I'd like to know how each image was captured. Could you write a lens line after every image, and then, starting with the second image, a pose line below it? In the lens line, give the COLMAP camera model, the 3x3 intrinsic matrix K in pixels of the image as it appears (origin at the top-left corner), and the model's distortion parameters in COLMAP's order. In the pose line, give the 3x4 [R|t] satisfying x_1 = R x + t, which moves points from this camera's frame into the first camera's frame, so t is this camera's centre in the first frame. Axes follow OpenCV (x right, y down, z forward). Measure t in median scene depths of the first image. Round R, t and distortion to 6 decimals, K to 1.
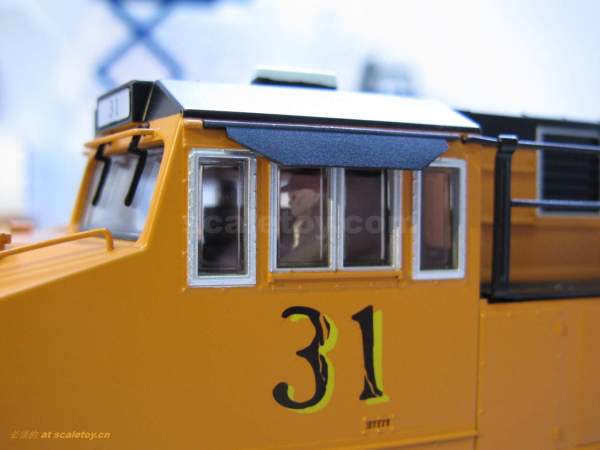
lens RADIAL K [[653.3, 0, 297.8], [0, 653.3, 216.2], [0, 0, 1]] dist [-0.094334, 0.046010]
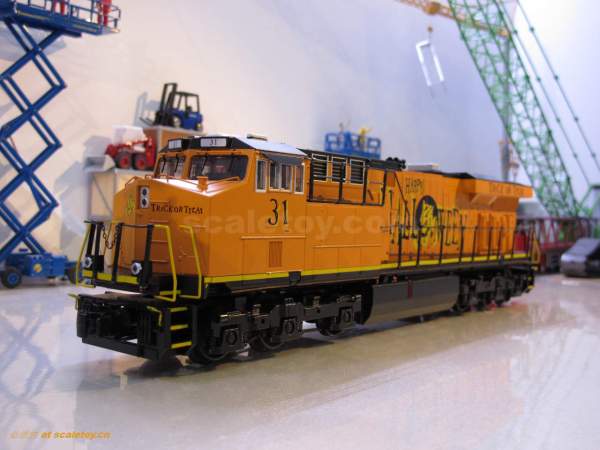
lens RADIAL K [[713.1, 0, 300.0], [0, 713.1, 225.0], [0, 0, 1]] dist [-0.089482, -0.004349]
pose [[0.850932, 0.002971, 0.525267, -2.051052], [-0.014352, 0.999742, 0.017595, 0.210647], [-0.525079, -0.022510, 0.850756, -2.664766]]
